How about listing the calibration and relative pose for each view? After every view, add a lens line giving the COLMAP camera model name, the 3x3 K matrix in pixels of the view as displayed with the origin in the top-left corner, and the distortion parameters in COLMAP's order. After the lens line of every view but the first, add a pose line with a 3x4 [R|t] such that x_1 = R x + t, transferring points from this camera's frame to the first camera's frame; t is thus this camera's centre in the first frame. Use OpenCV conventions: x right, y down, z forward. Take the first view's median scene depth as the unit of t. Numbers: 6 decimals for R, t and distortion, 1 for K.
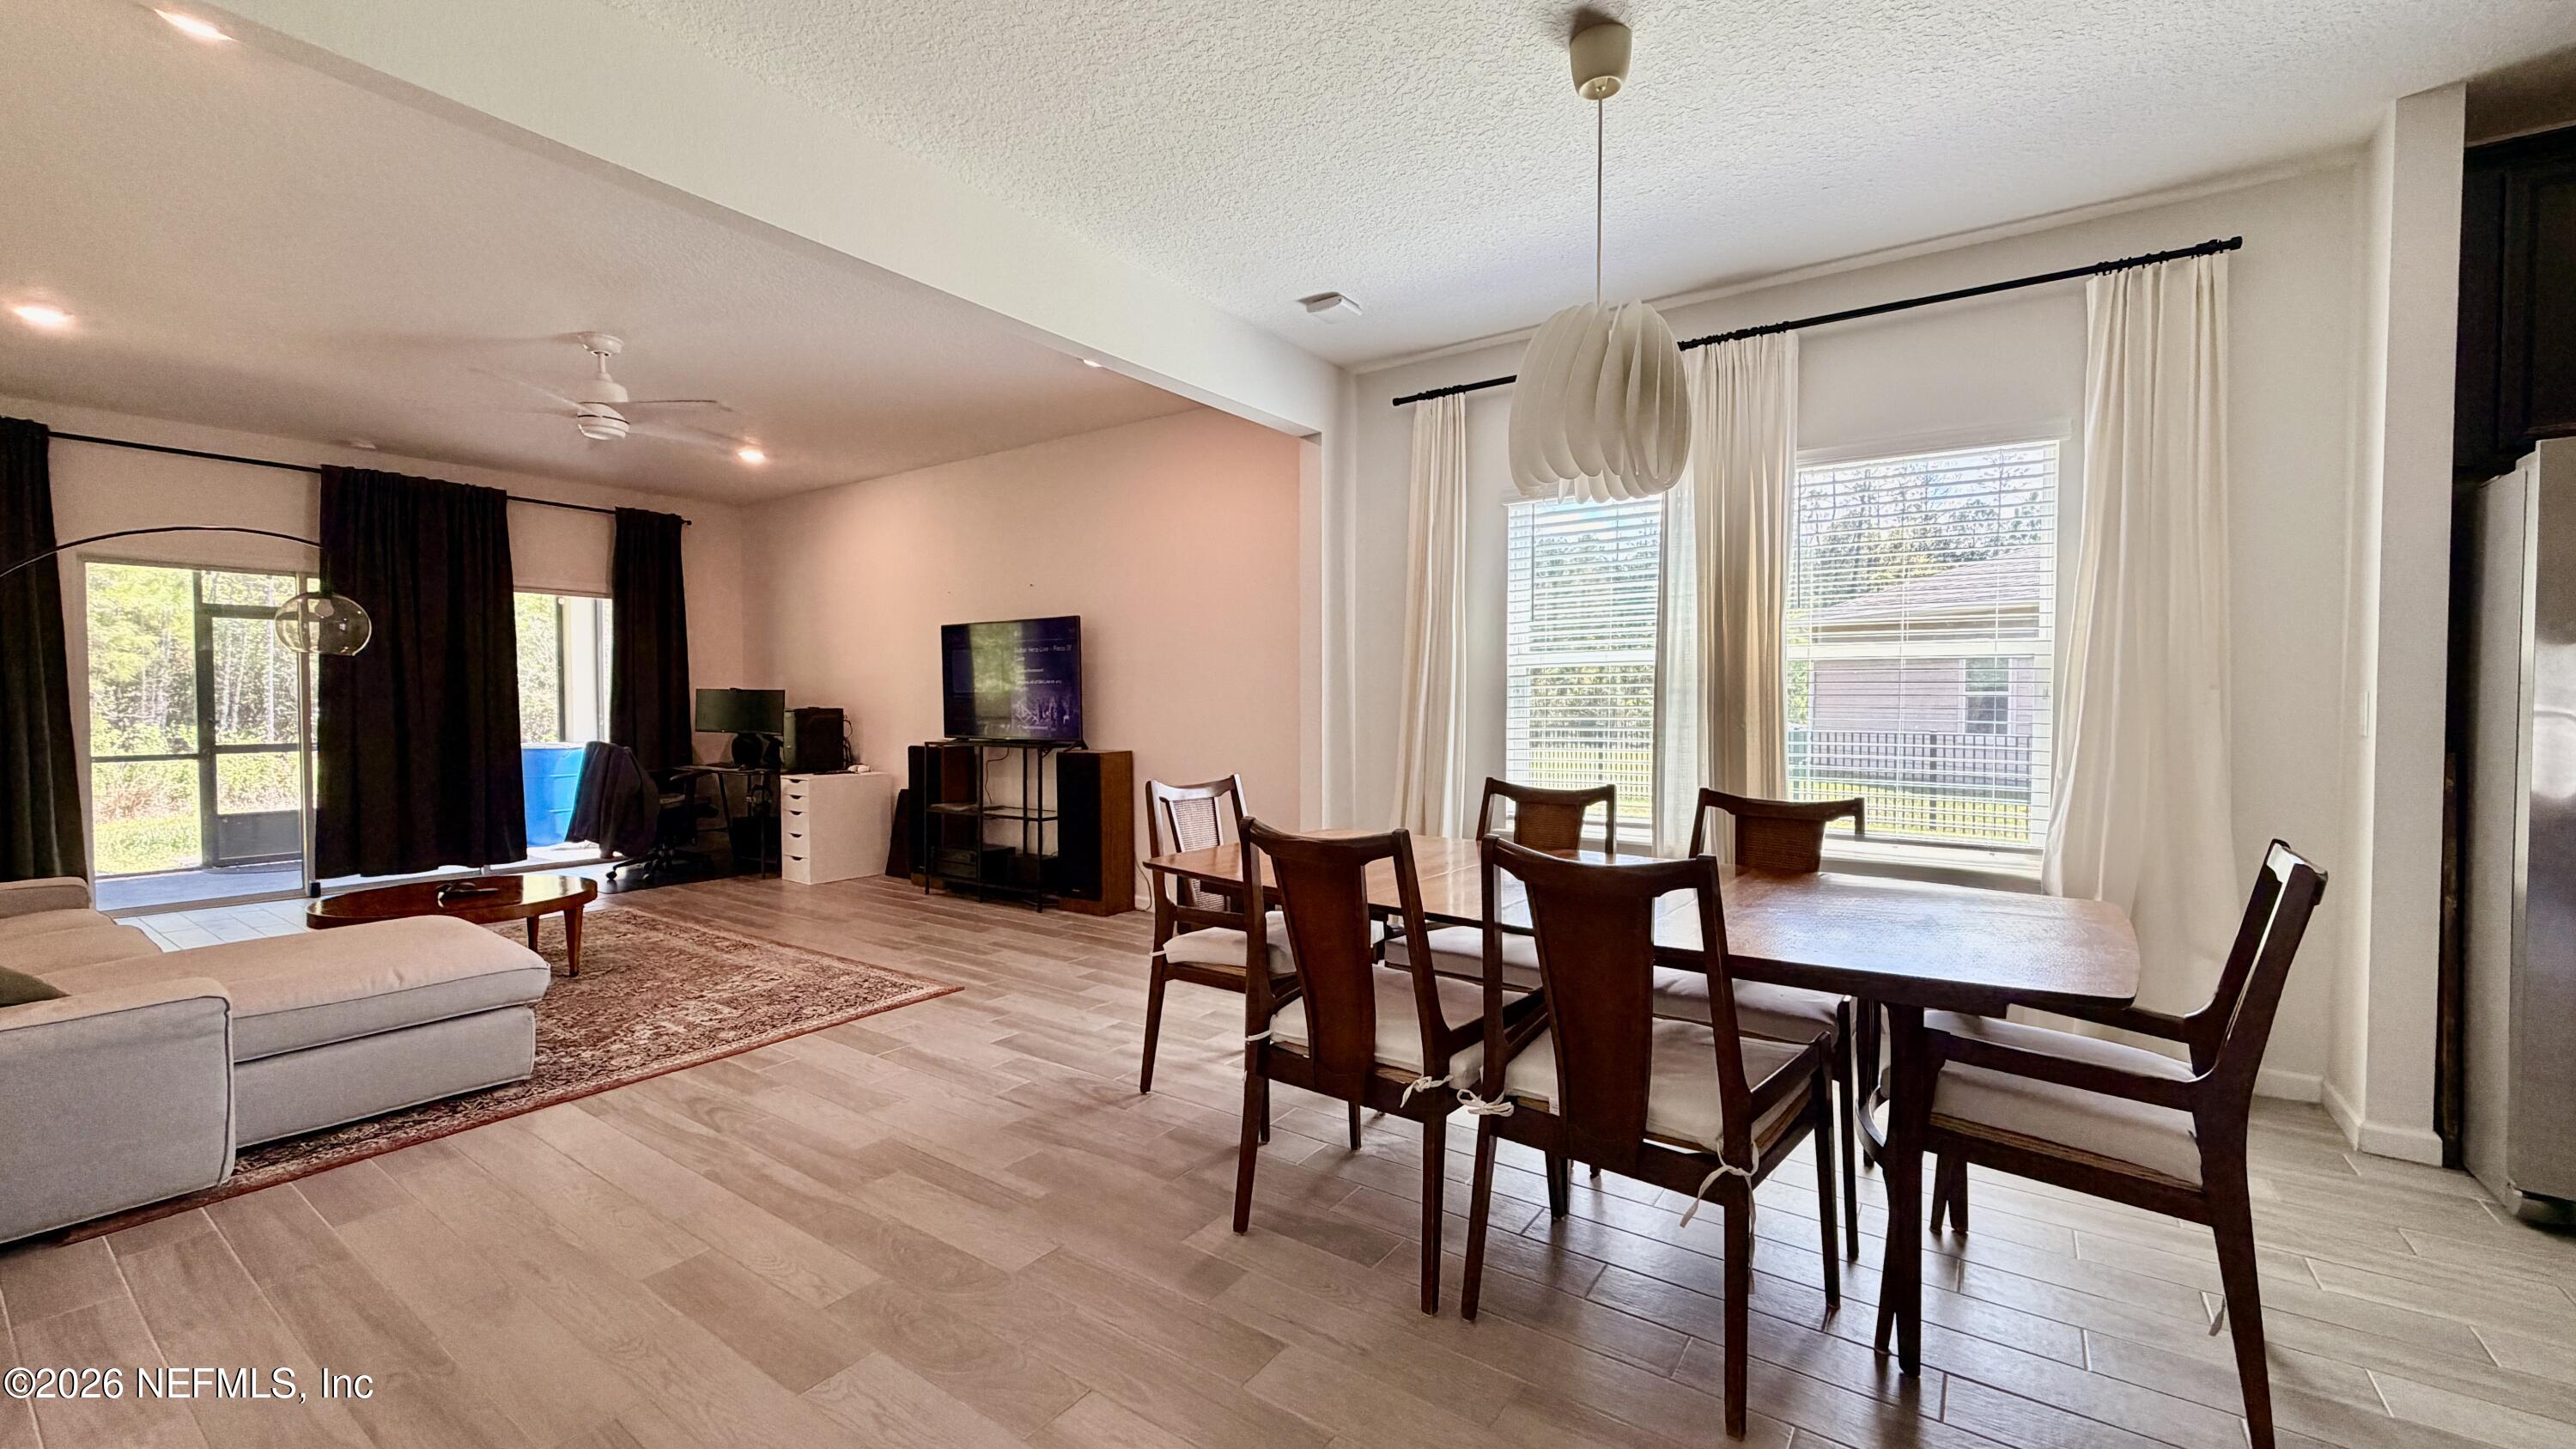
lens RADIAL K [[1018.7, 0, 1281.2], [0, 1018.7, 726.1], [0, 0, 1]] dist [-0.000045, 0.000191]
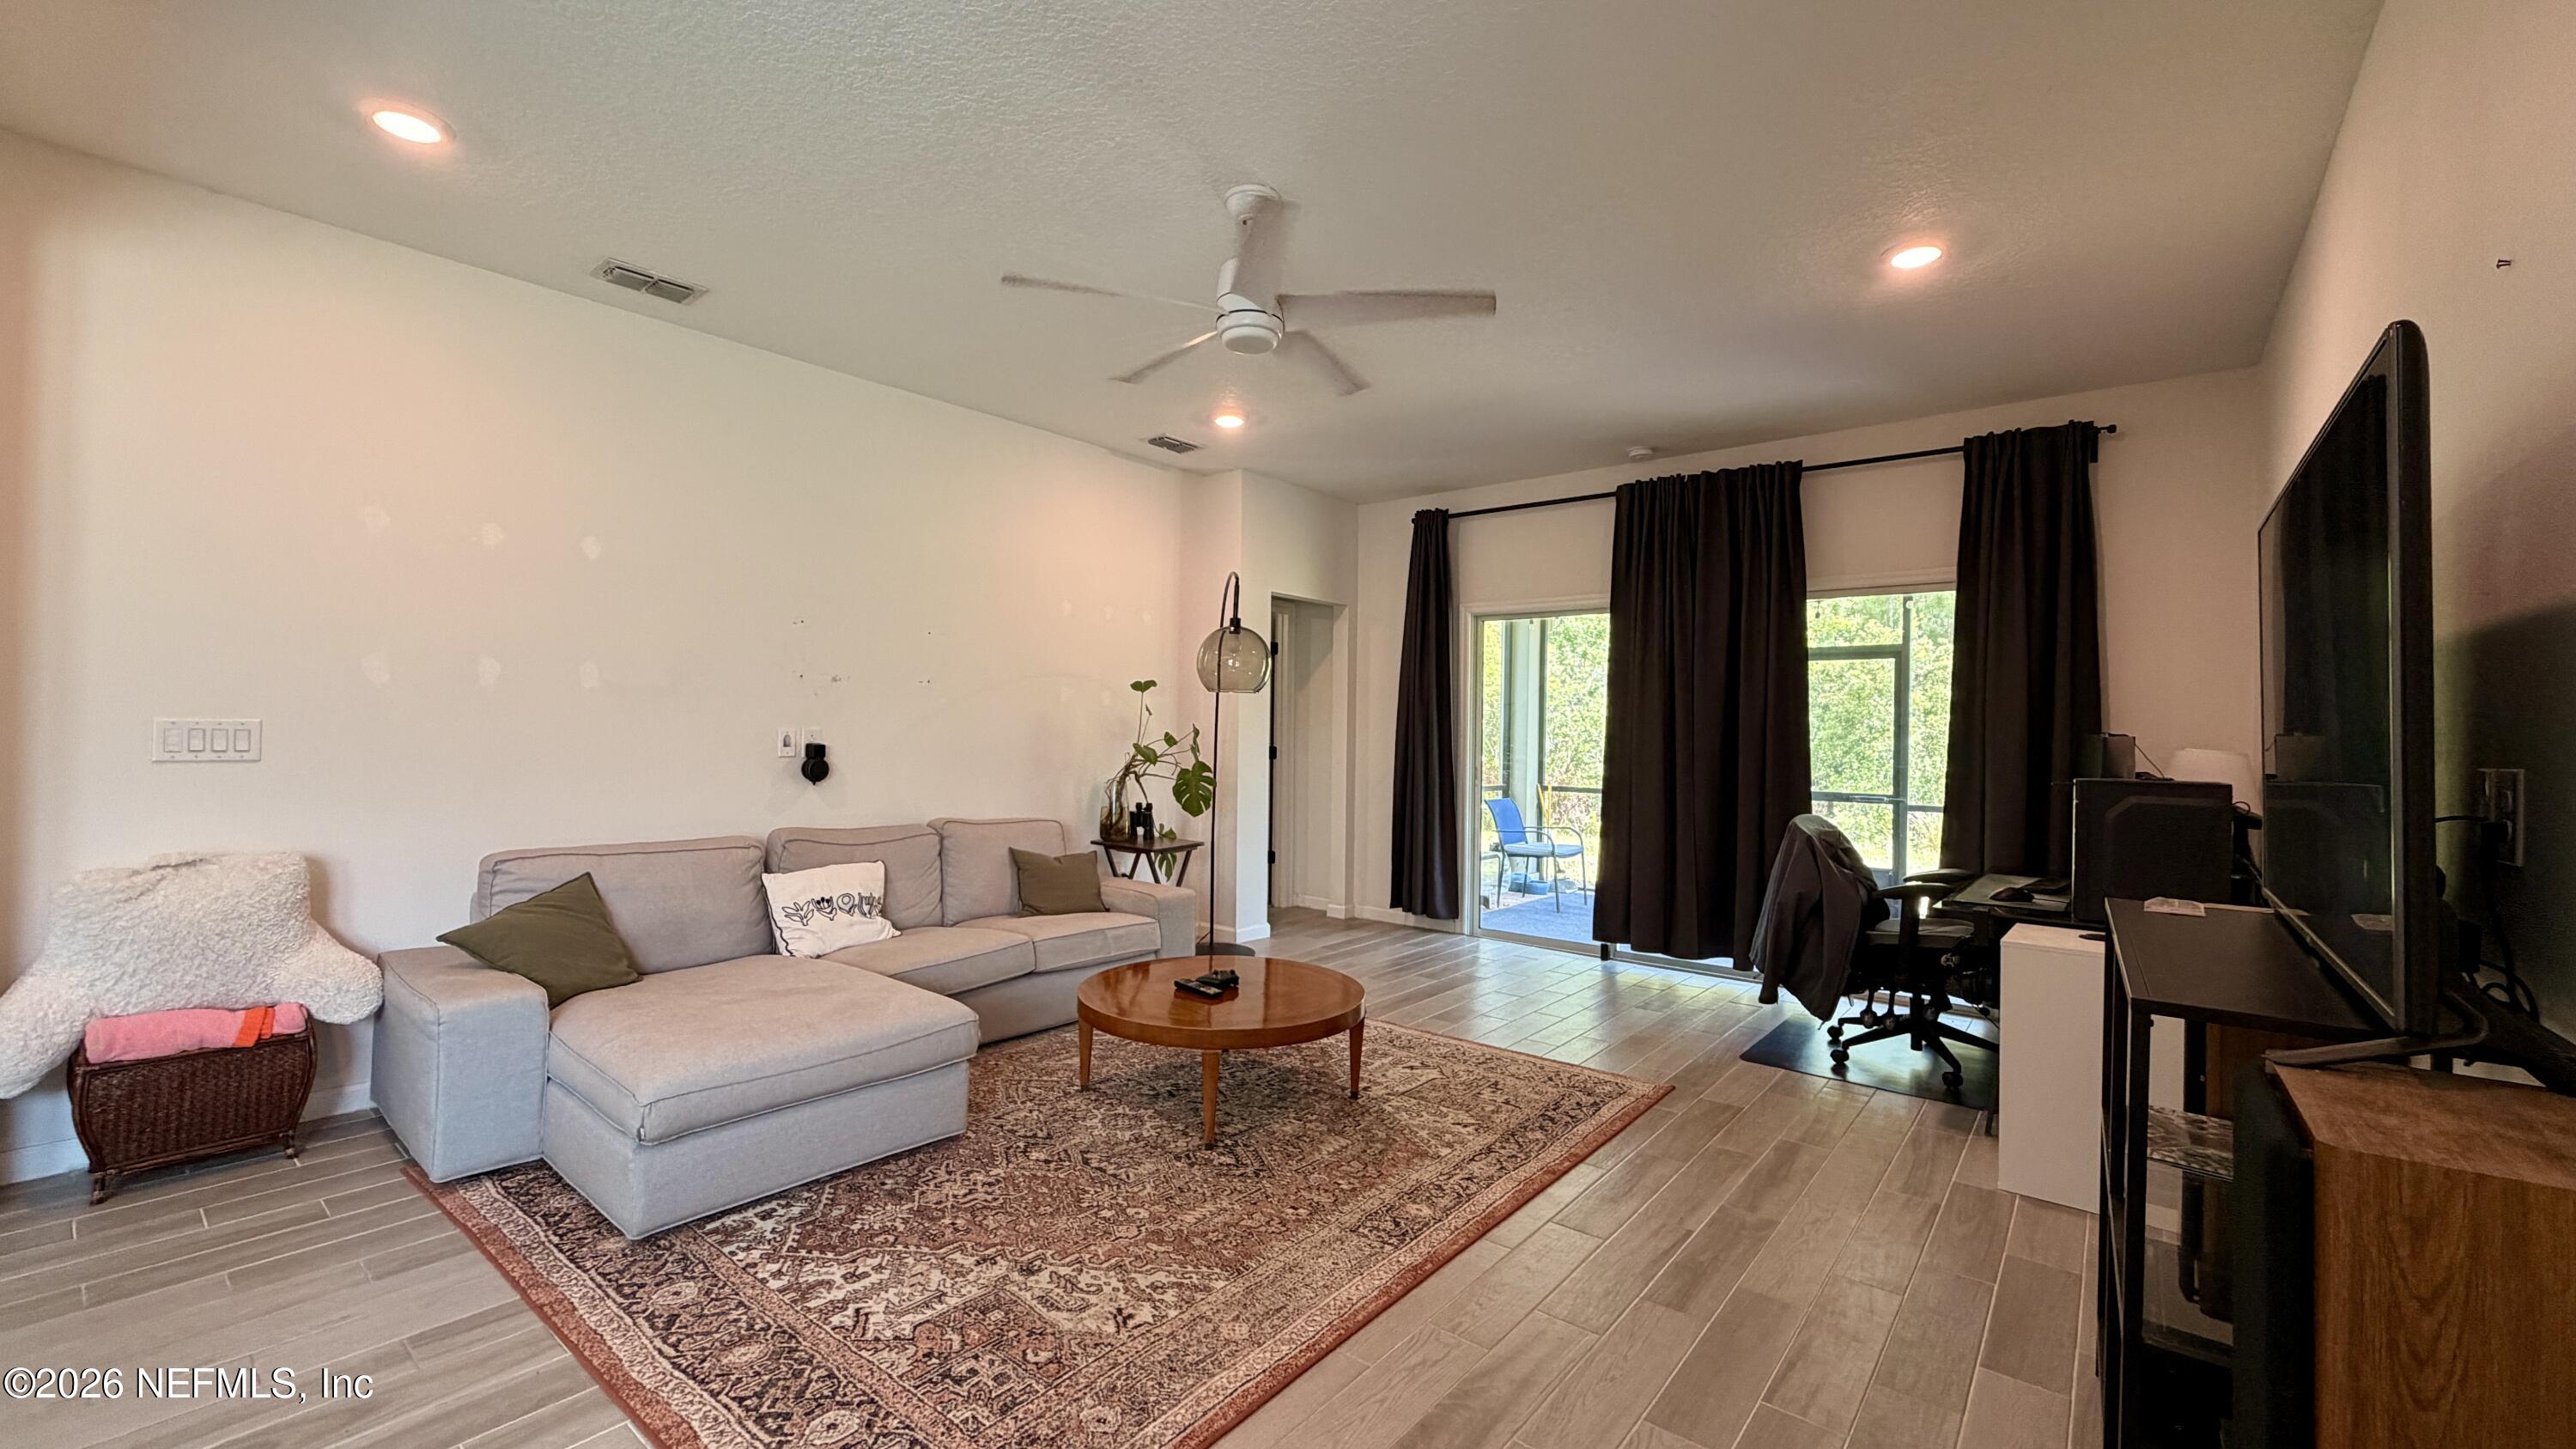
lens RADIAL K [[1025.1, 0, 1278.6], [0, 1025.1, 723.0], [0, 0, 1]] dist [-0.005003, -0.000193]
pose [[-0.073979, -0.008038, -0.997227, -0.008165], [-0.042762, 0.999073, -0.004880, -0.028514], [0.996343, 0.042282, -0.074255, 0.799930]]
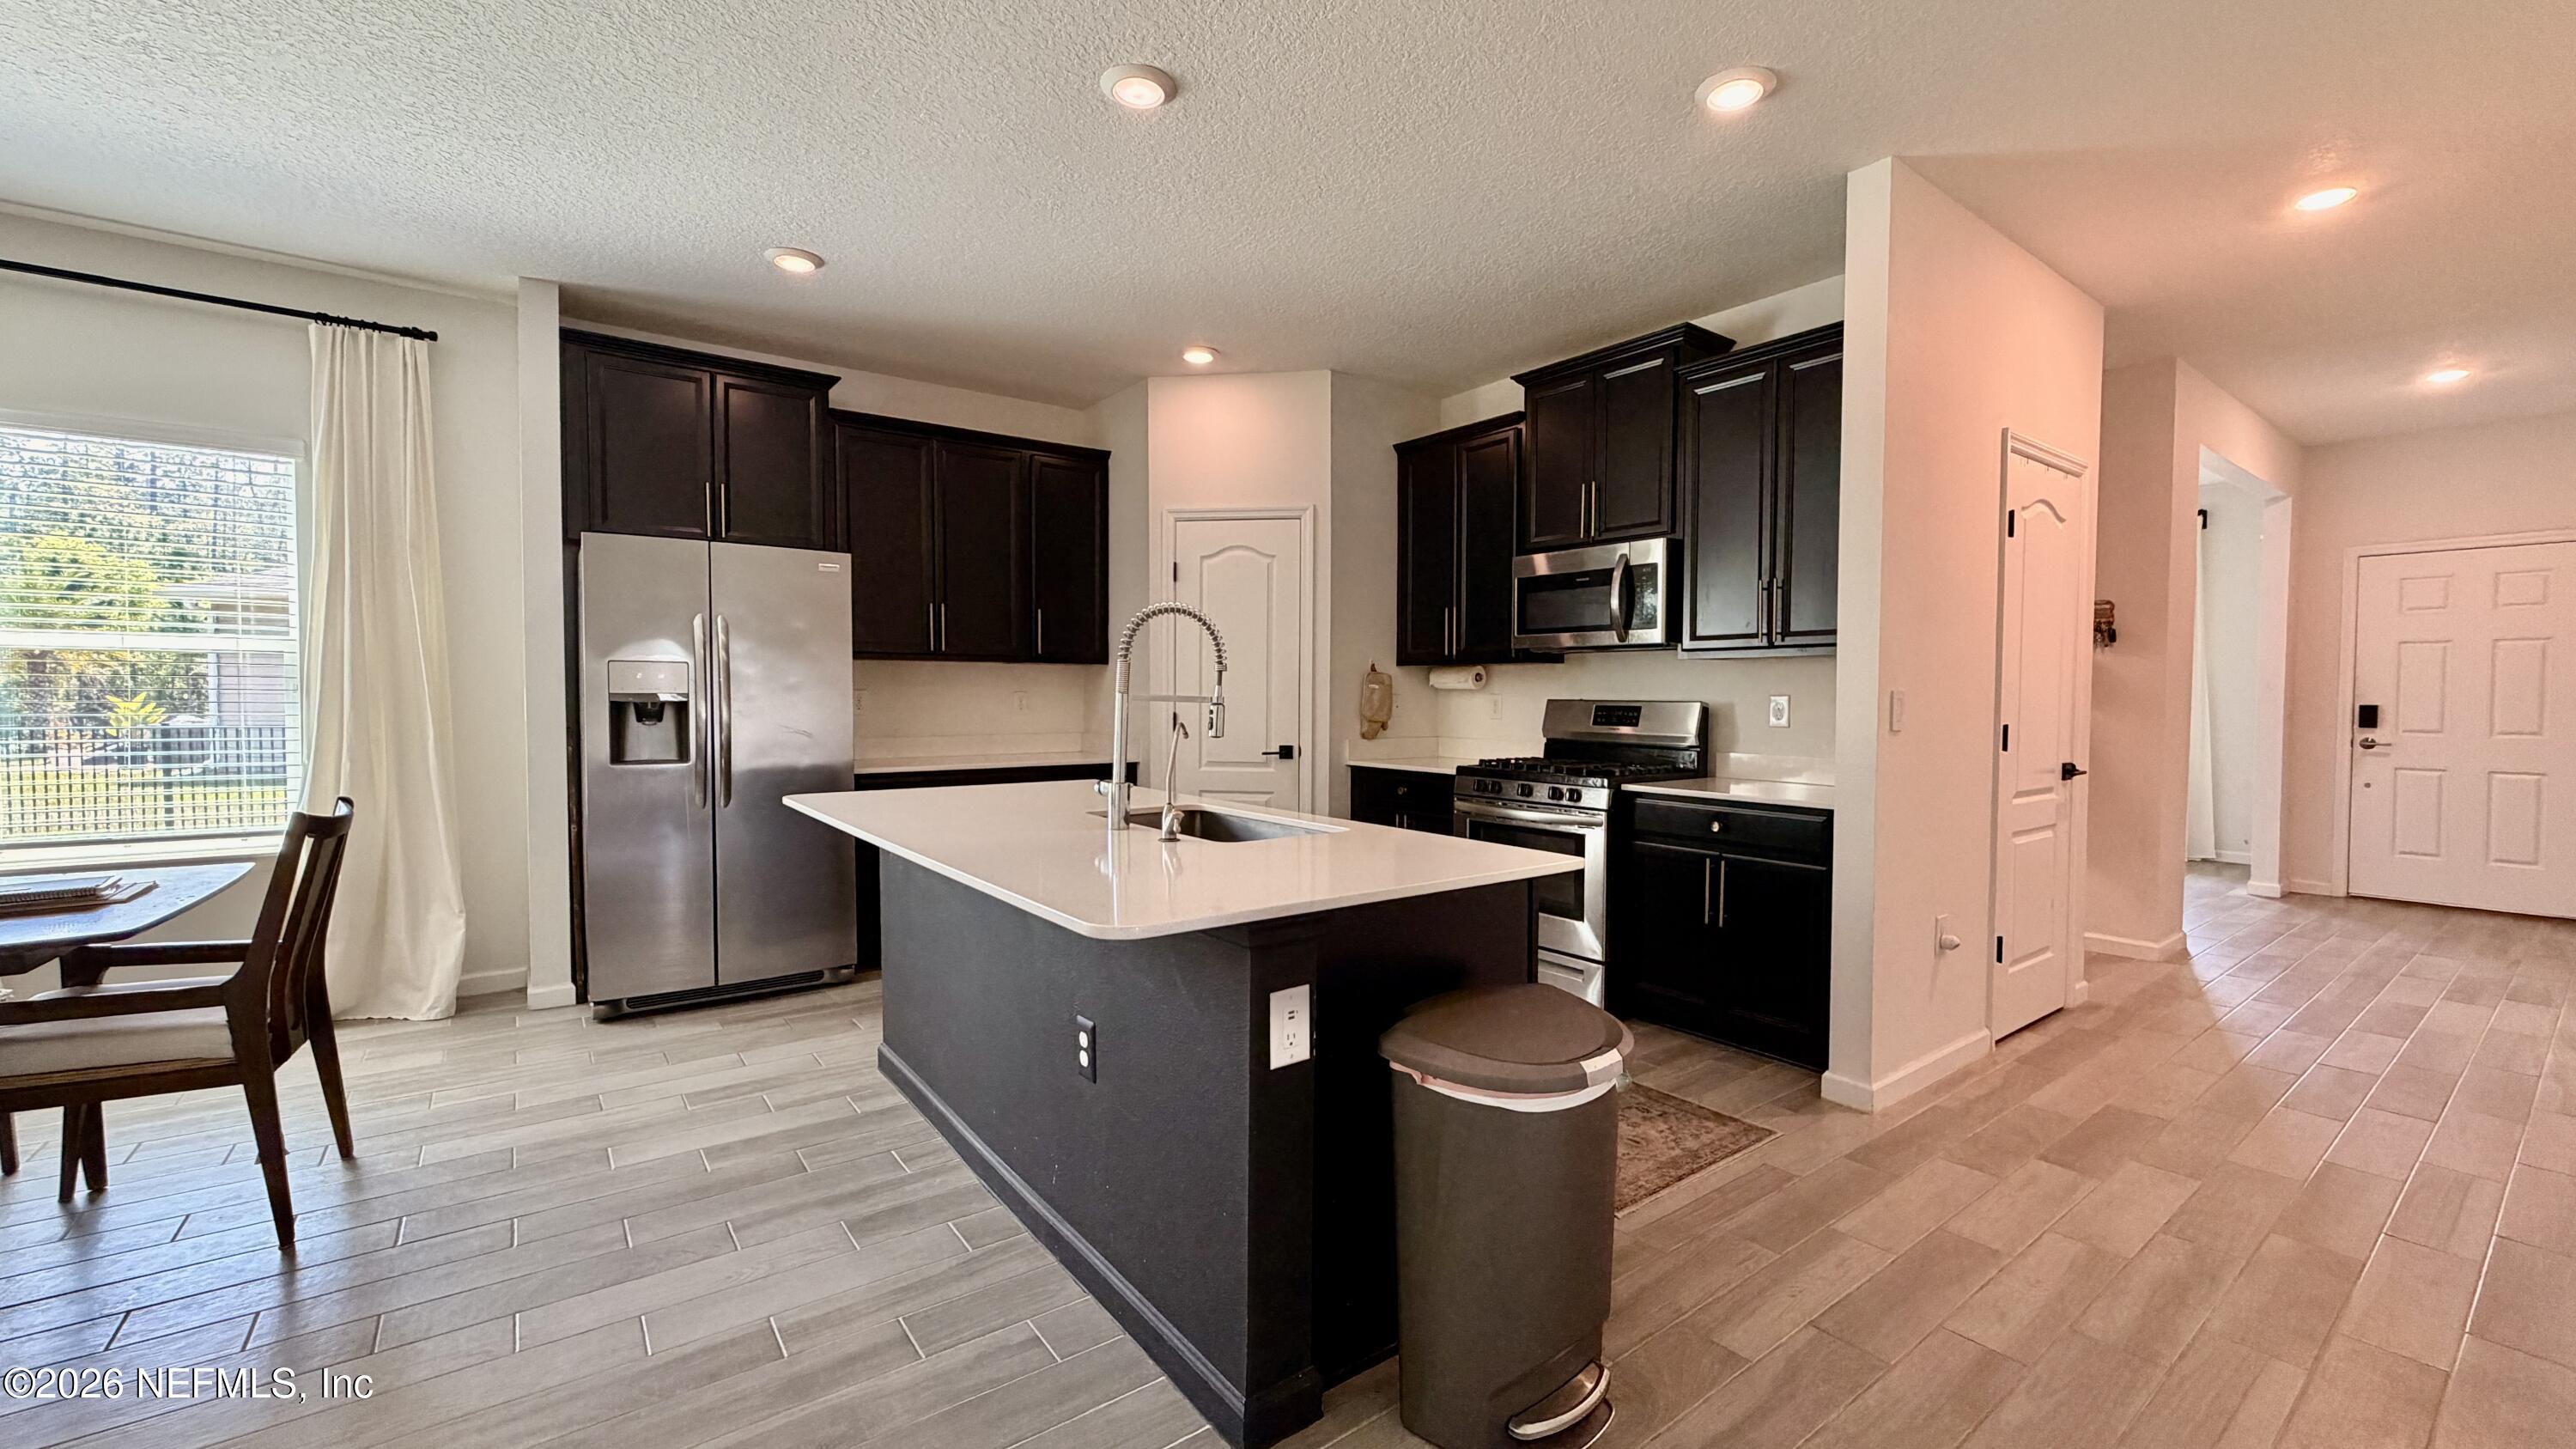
lens RADIAL K [[1027.3, 0, 1280.6], [0, 1027.3, 722.9], [0, 0, 1]] dist [0.000947, 0.000252]
pose [[0.308175, -0.029917, 0.950859, 0.012188], [0.020309, 0.999485, 0.024865, -0.000032], [-0.951113, 0.011648, 0.308624, -0.206121]]
